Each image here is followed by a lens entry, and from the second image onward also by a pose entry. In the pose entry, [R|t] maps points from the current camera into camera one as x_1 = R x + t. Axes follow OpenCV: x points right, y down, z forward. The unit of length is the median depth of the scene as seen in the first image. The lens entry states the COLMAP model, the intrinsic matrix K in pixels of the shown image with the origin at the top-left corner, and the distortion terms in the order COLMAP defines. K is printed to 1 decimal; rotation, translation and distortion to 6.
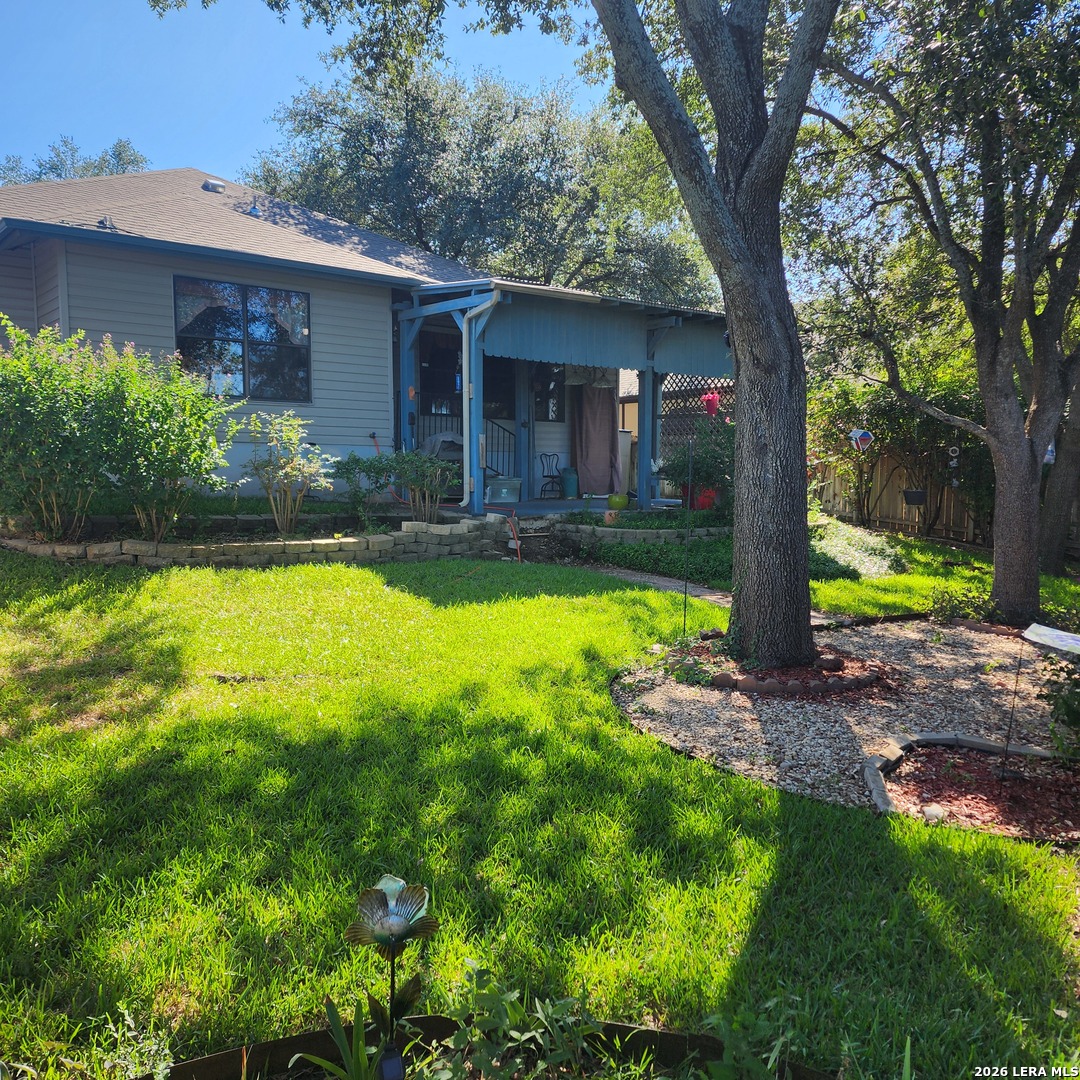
lens RADIAL K [[909.6, 0, 540.4], [0, 909.6, 538.8], [0, 0, 1]] dist [0.009954, 0.002900]
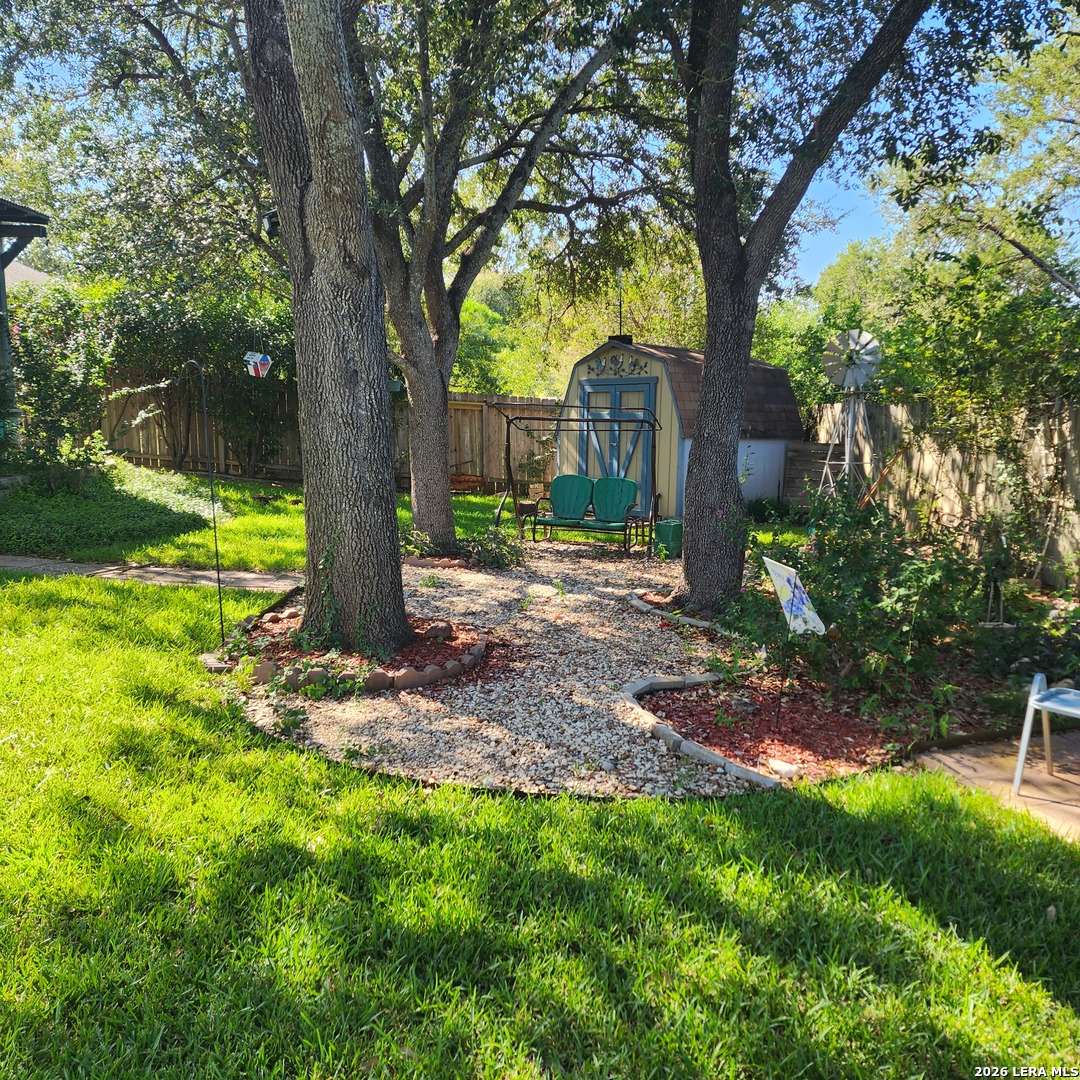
lens RADIAL K [[909.6, 0, 539.8], [0, 909.6, 543.4], [0, 0, 1]] dist [0.009954, 0.002900]
pose [[0.610123, -0.124253, 0.782503, -0.372502], [0.057463, 0.991965, 0.112709, -0.048059], [-0.790220, -0.023801, 0.612360, 0.525376]]
